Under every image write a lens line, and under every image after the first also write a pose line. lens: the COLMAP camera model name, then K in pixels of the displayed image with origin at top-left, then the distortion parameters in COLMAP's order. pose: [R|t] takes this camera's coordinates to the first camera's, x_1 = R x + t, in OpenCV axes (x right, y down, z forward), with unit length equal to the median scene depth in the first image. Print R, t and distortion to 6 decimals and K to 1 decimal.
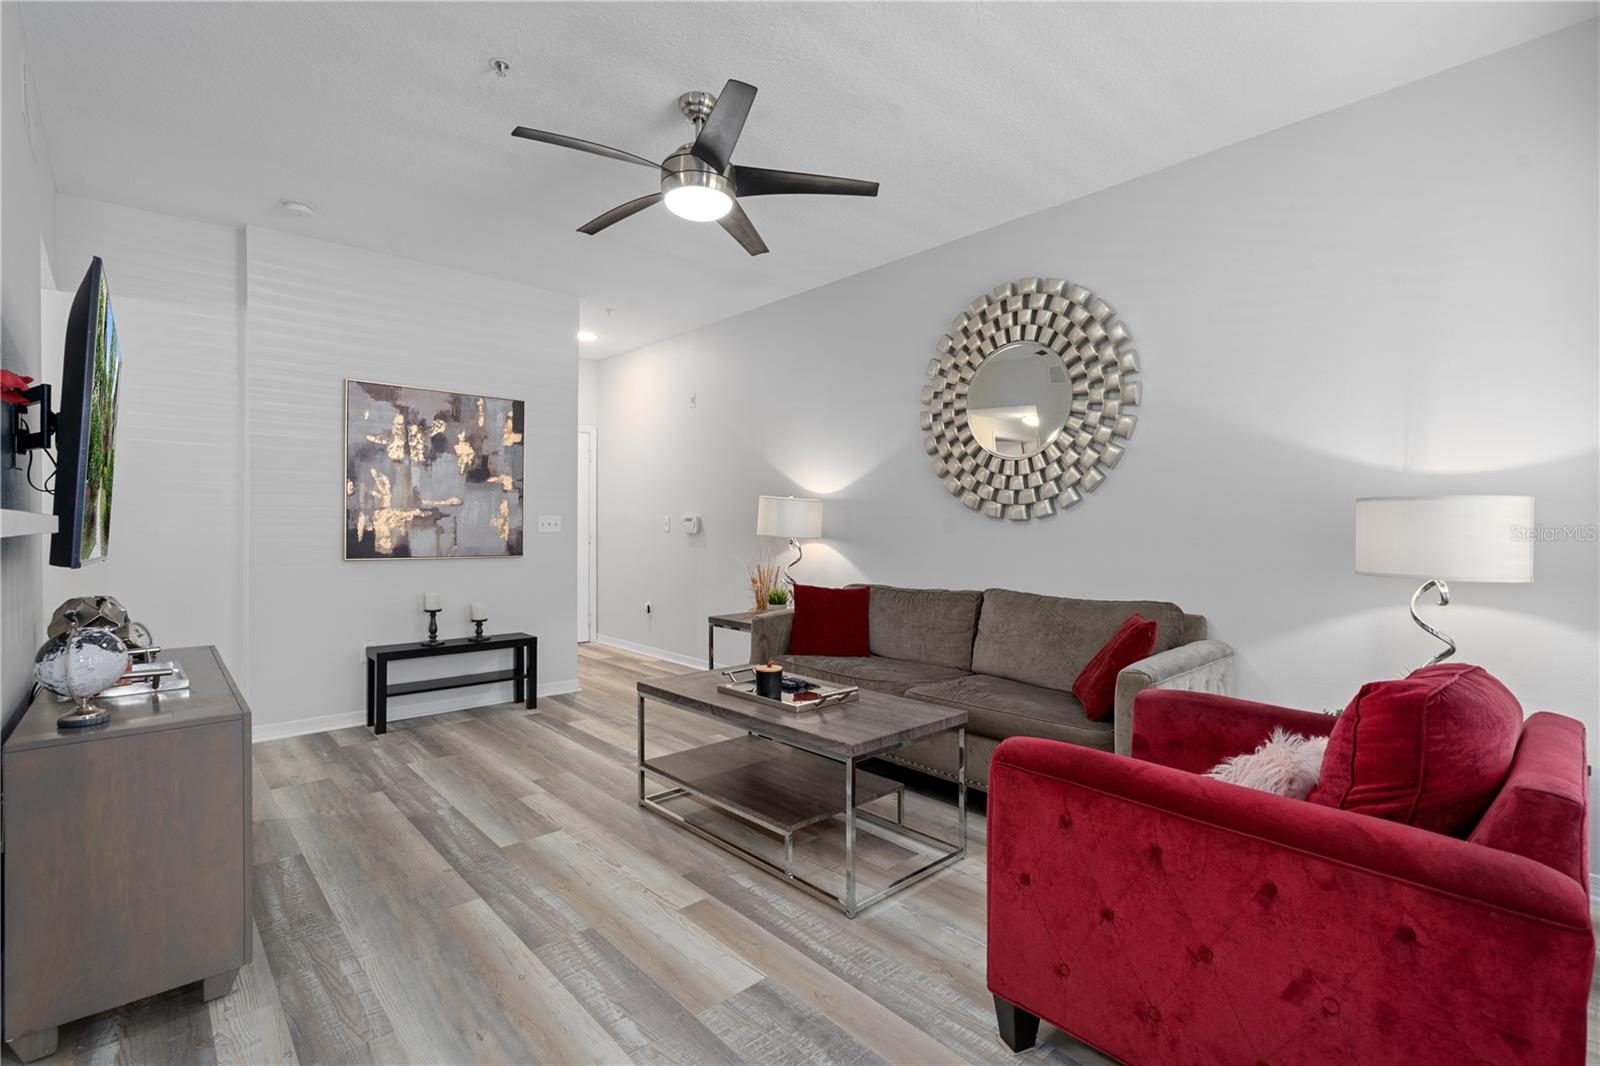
lens RADIAL K [[730.5, 0, 785.1], [0, 730.5, 530.1], [0, 0, 1]] dist [0.000948, 0.000873]
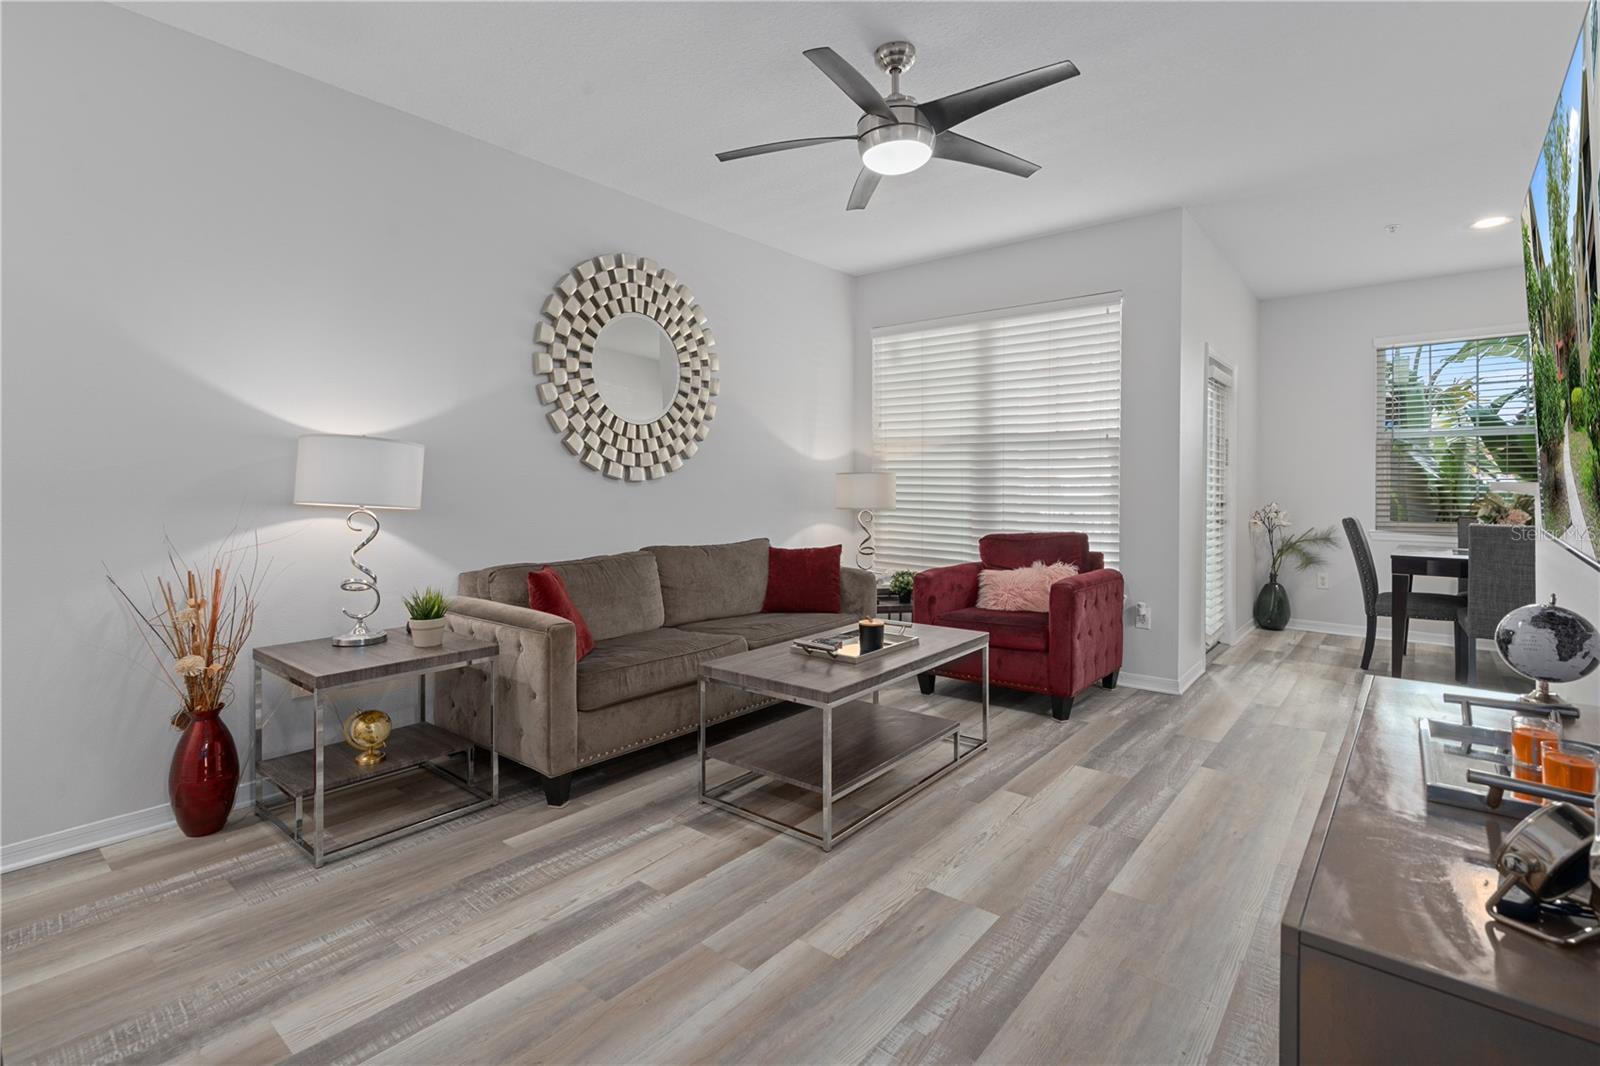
lens RADIAL K [[777.3, 0, 775.1], [0, 777.3, 487.0], [0, 0, 1]] dist [0.001290, 0.000120]
pose [[-0.155377, -0.000021, 0.987855, -0.901714], [0.008436, 0.999964, 0.001348, -0.006496], [-0.987819, 0.008543, -0.155371, 1.065911]]
